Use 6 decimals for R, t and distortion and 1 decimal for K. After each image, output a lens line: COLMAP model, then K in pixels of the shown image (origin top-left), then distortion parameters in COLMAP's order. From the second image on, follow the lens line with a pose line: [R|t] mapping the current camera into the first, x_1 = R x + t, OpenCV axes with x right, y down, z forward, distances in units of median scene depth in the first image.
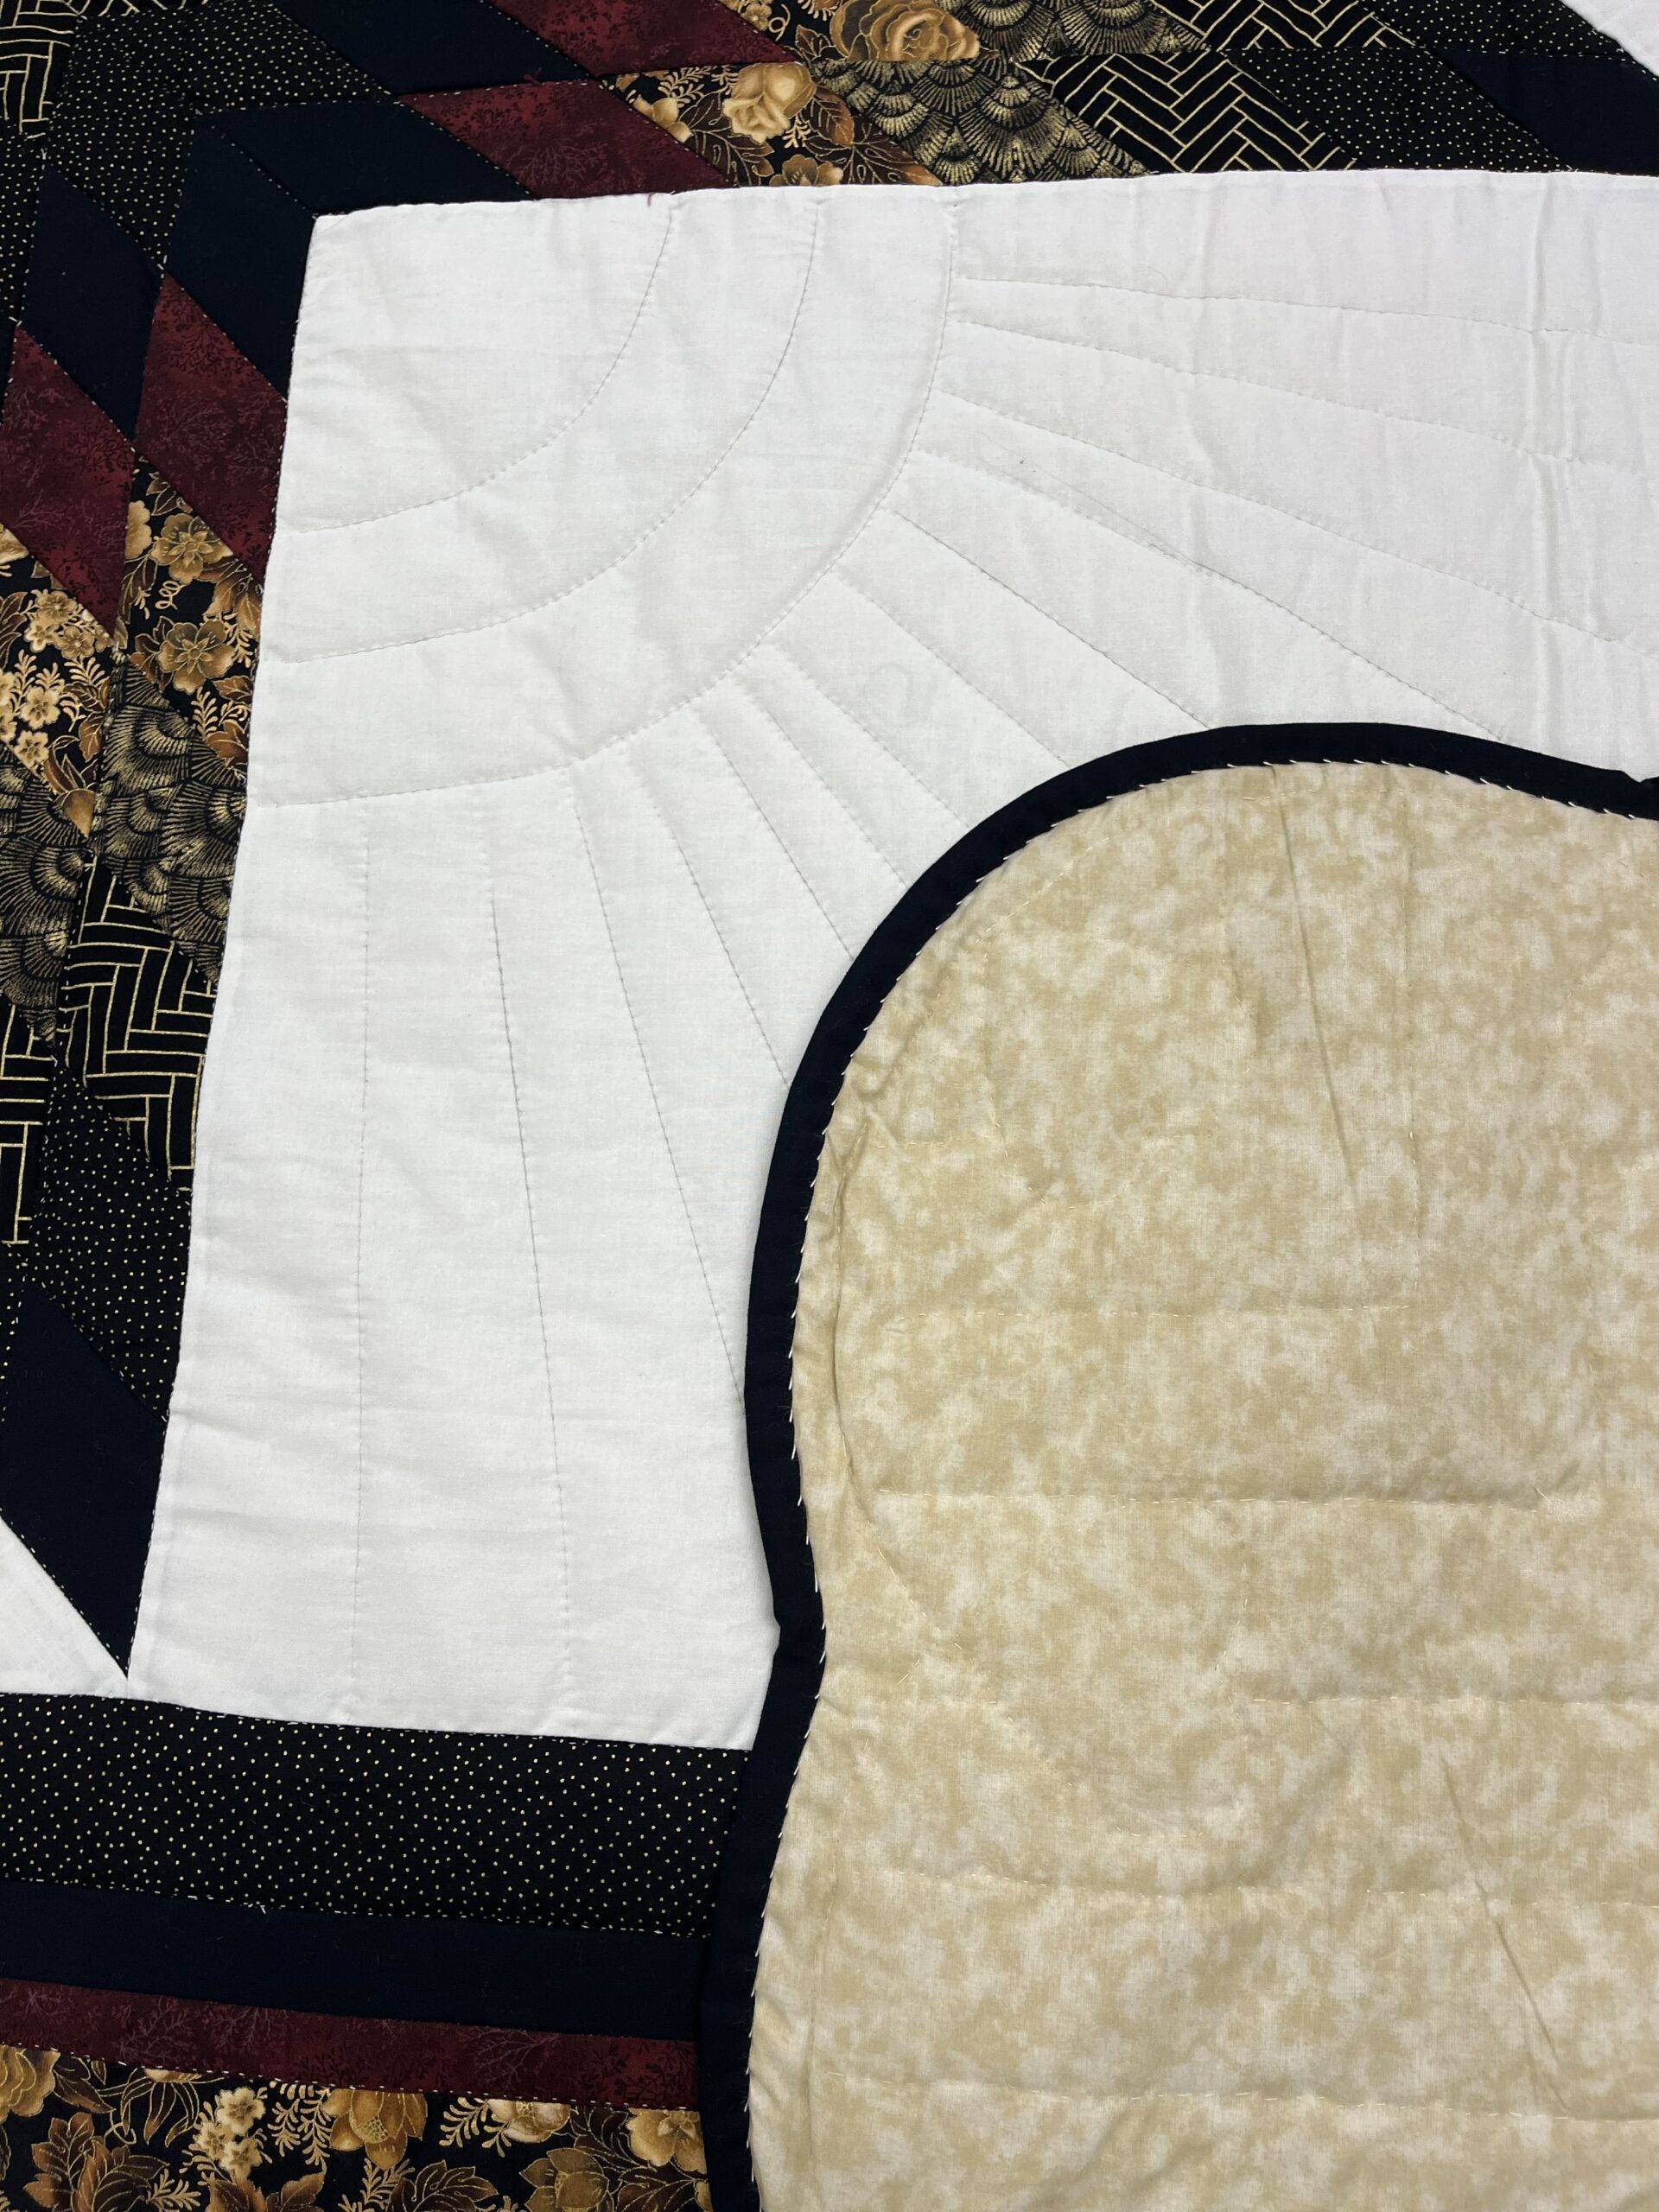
lens RADIAL K [[1673.6, 0, 829.5], [0, 1673.6, 1106.0], [0, 0, 1]] dist [0.056657, -0.089424]
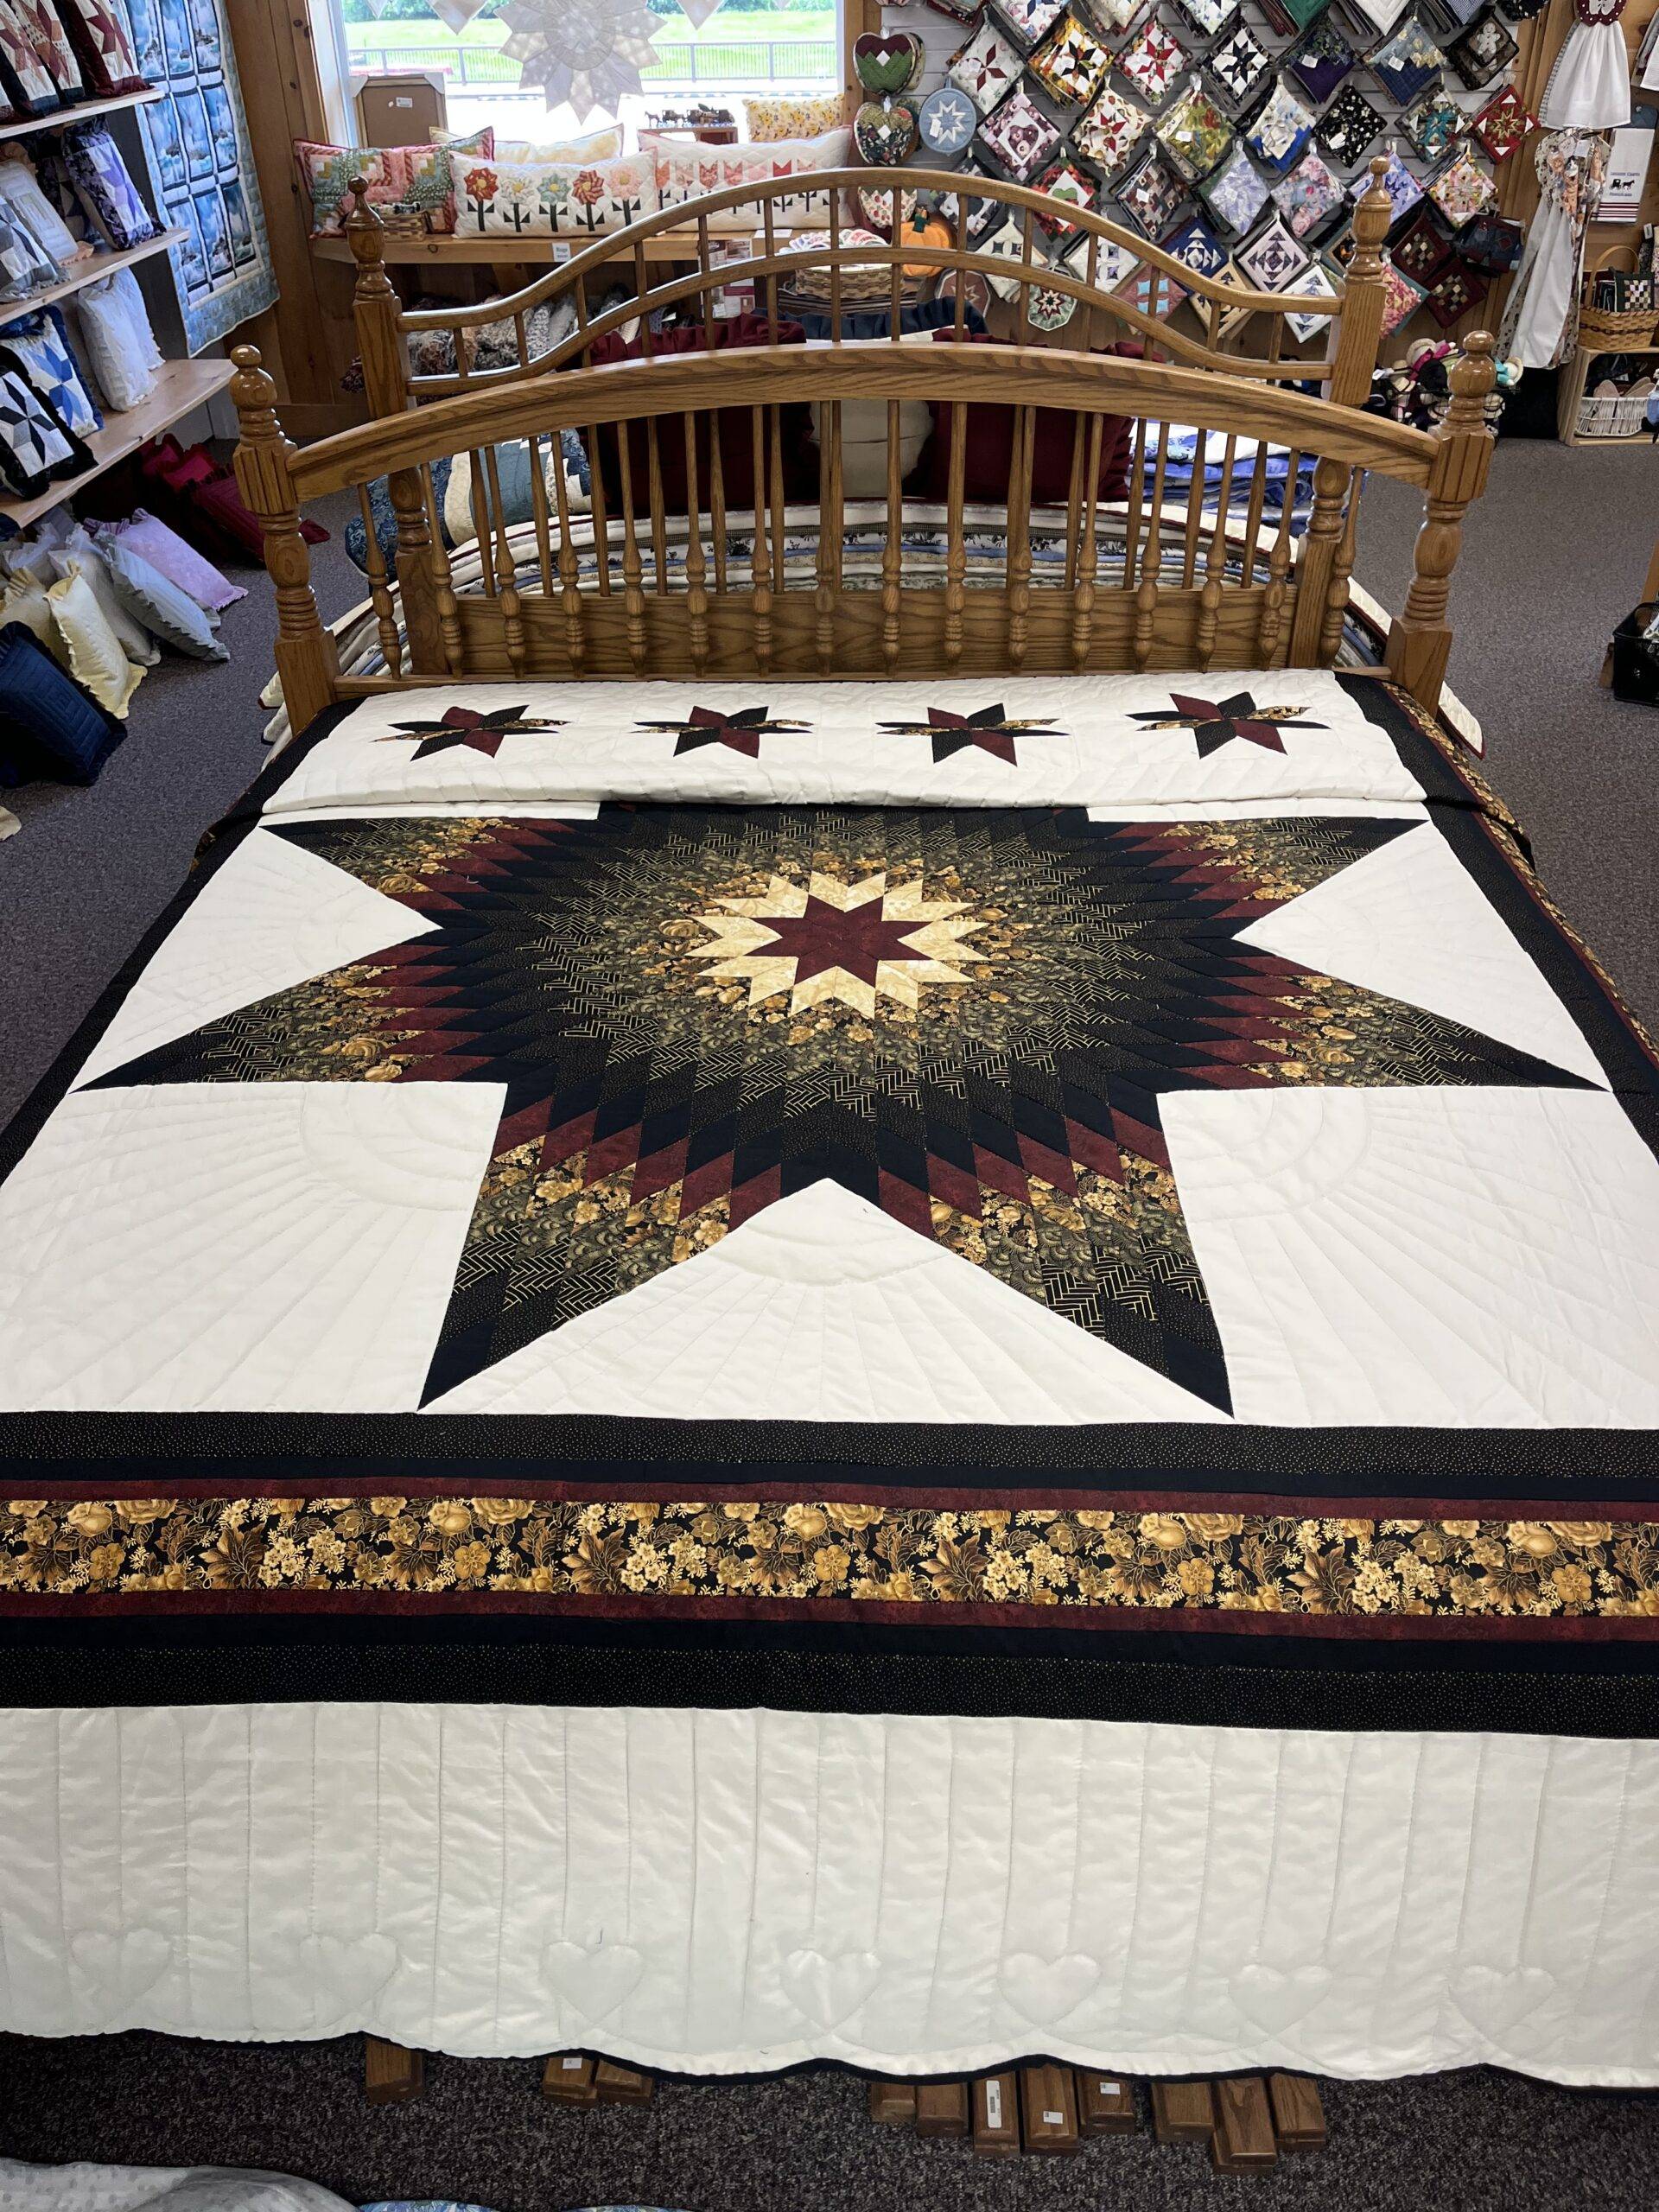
lens RADIAL K [[1673.6, 0, 829.5], [0, 1673.6, 1106.0], [0, 0, 1]] dist [0.056657, -0.089424]
pose [[0.997287, 0.036607, 0.063868, -1.185776], [0.014714, 0.750958, -0.660187, 1.665709], [-0.072130, 0.659335, 0.748381, -1.389695]]
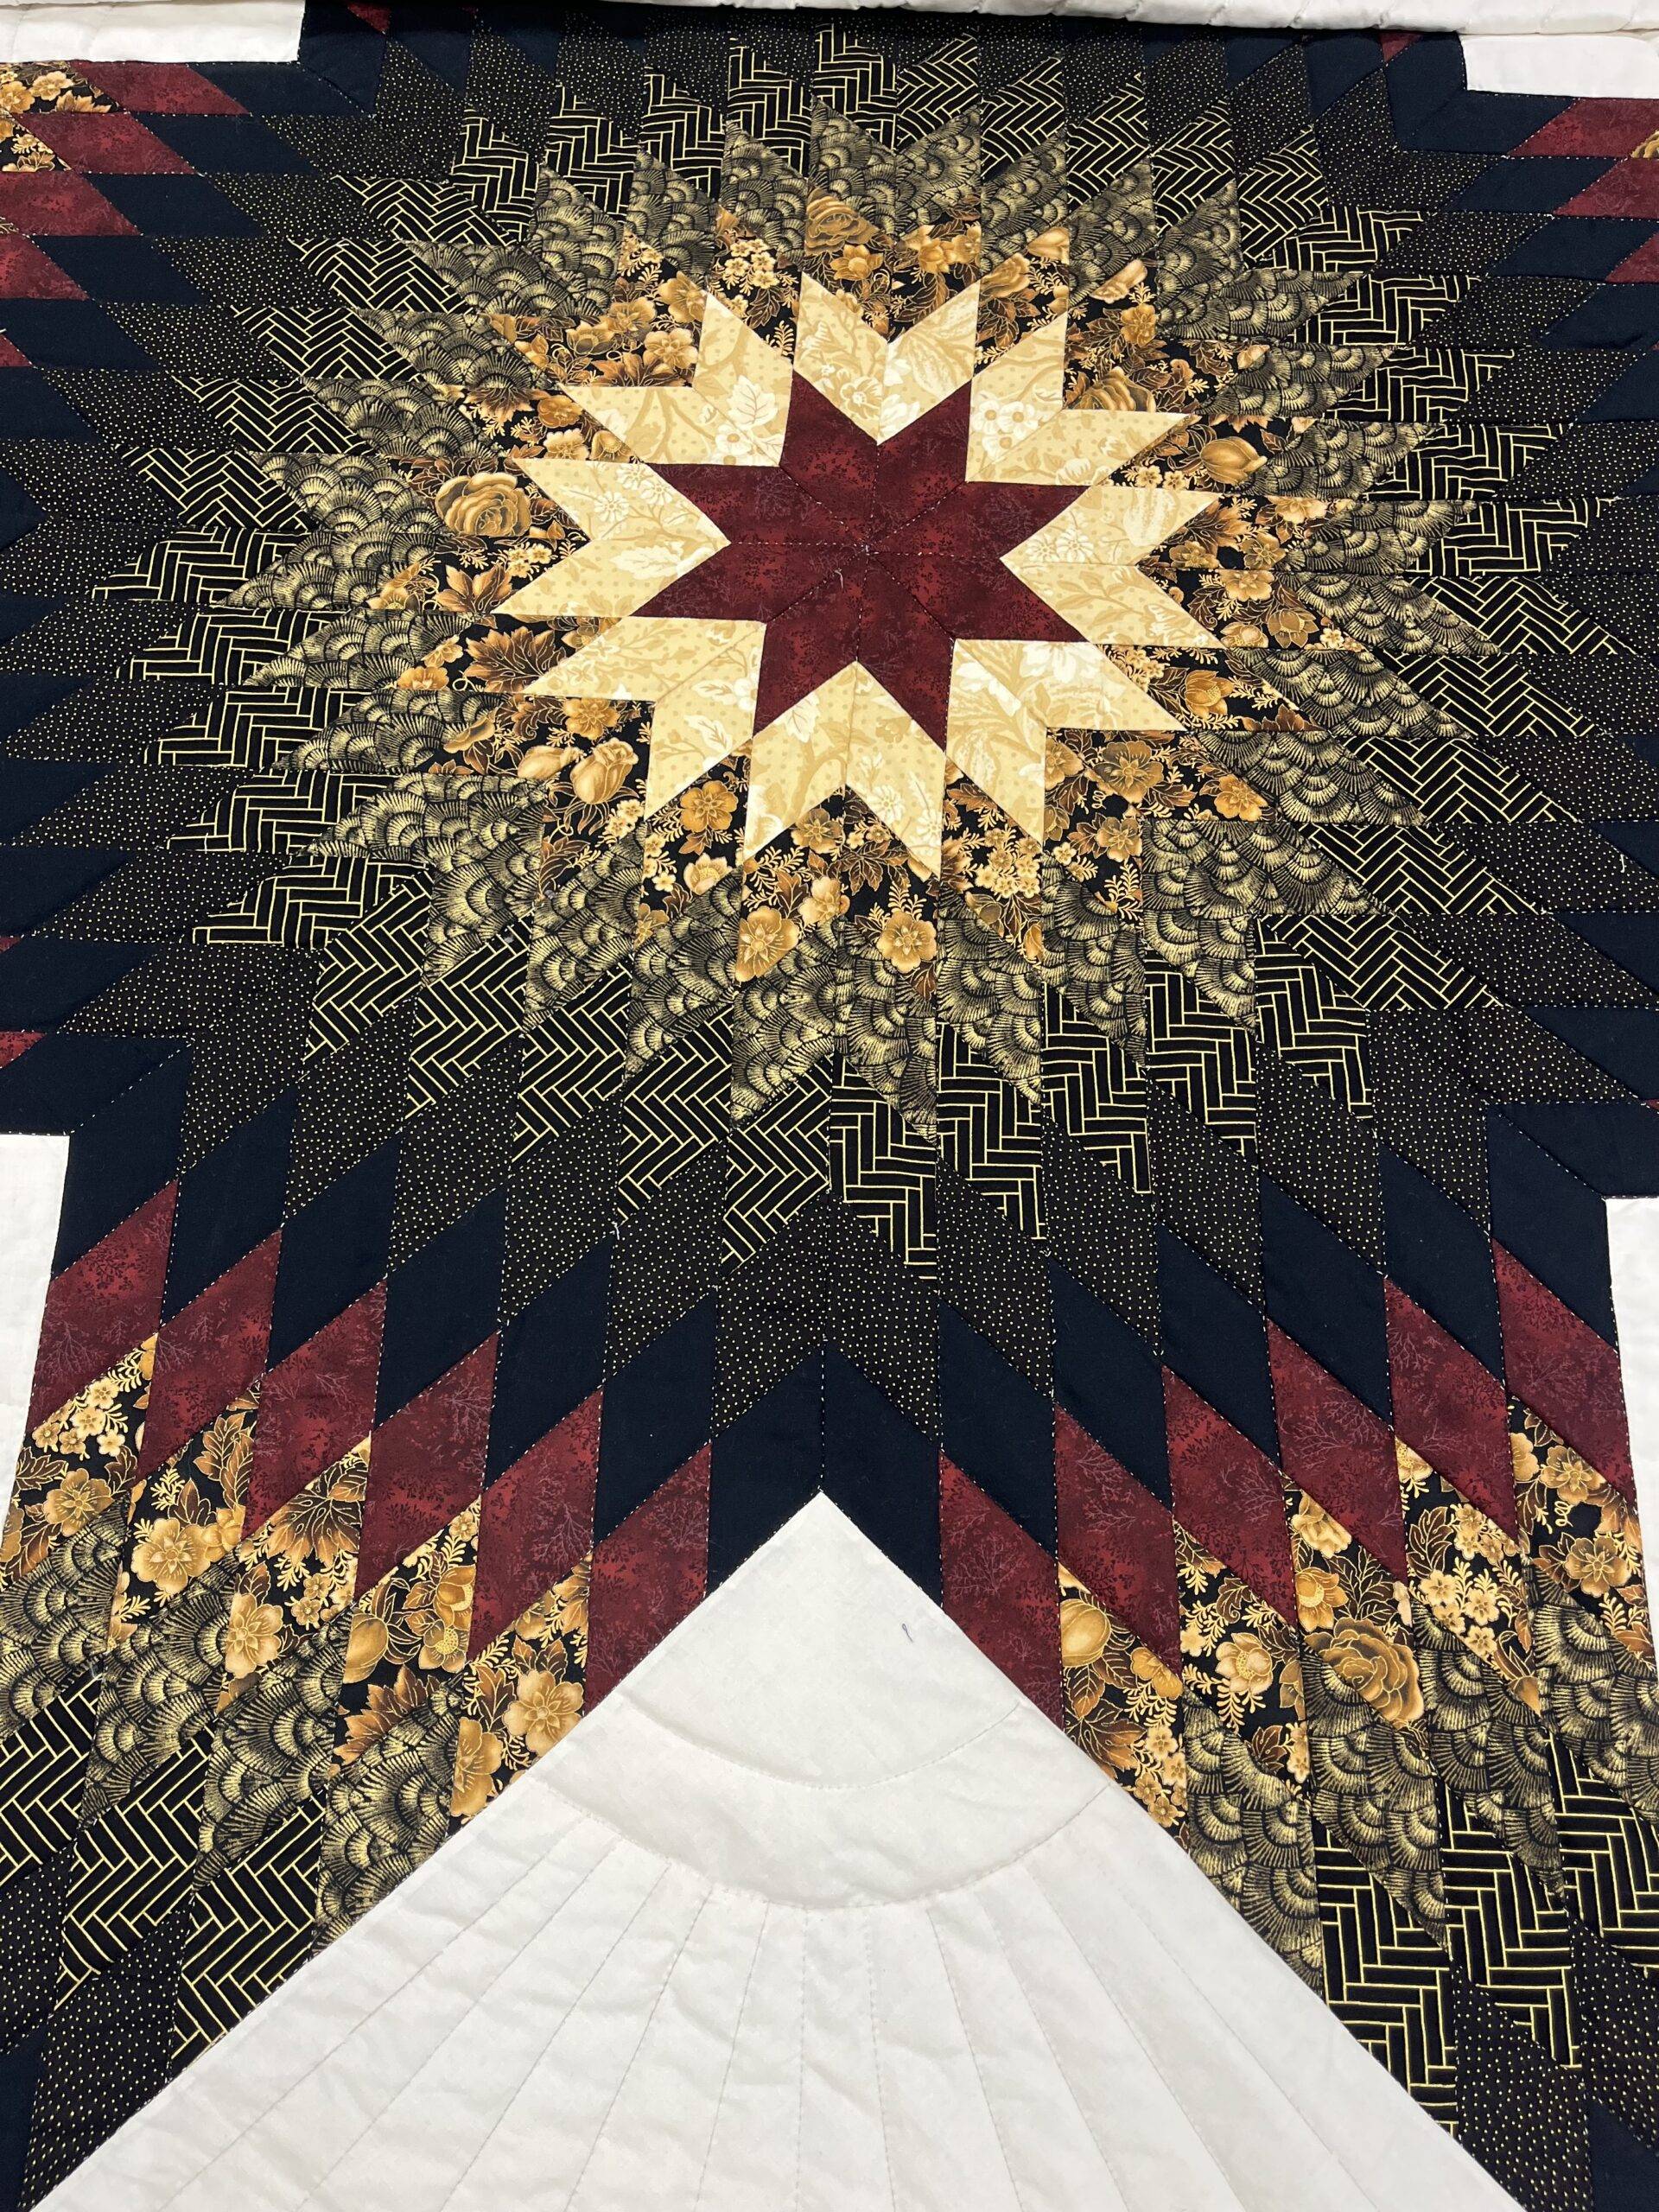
lens RADIAL K [[1673.6, 0, 829.5], [0, 1673.6, 1106.0], [0, 0, 1]] dist [0.056657, -0.089424]
pose [[0.997700, 0.007129, 0.067401, -1.068839], [-0.000325, 0.994944, -0.100432, -0.493167], [-0.067776, 0.100180, 0.992658, -0.312090]]
